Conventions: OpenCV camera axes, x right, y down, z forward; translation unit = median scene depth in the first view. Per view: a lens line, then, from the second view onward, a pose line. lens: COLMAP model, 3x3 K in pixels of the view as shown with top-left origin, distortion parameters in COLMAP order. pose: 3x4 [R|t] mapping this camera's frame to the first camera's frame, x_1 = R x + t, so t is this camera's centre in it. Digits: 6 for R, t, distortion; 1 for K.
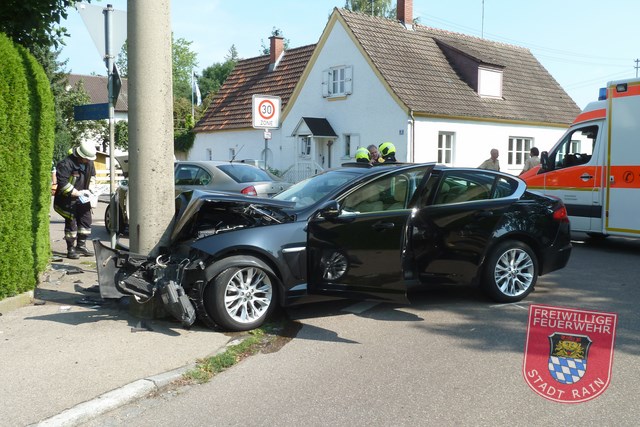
lens RADIAL K [[619.0, 0, 320.0], [0, 619.0, 213.5], [0, 0, 1]] dist [-0.013149, -0.020320]
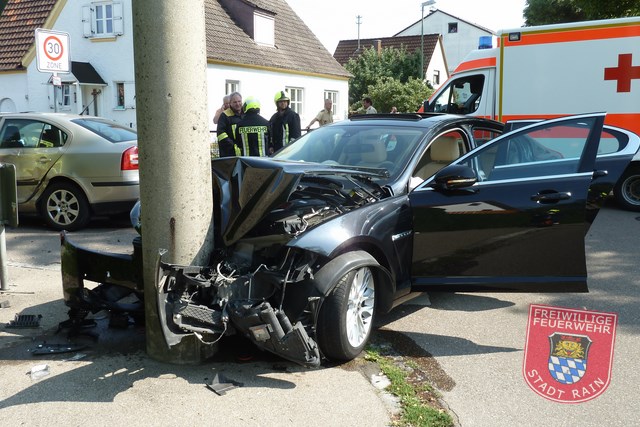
lens RADIAL K [[619.0, 0, 320.0], [0, 619.0, 213.5], [0, 0, 1]] dist [-0.013149, -0.020320]
pose [[0.896507, -0.077372, 0.436220, -0.140181], [0.043124, 0.995196, 0.087891, -0.011124], [-0.440925, -0.059983, 0.895537, 0.124539]]
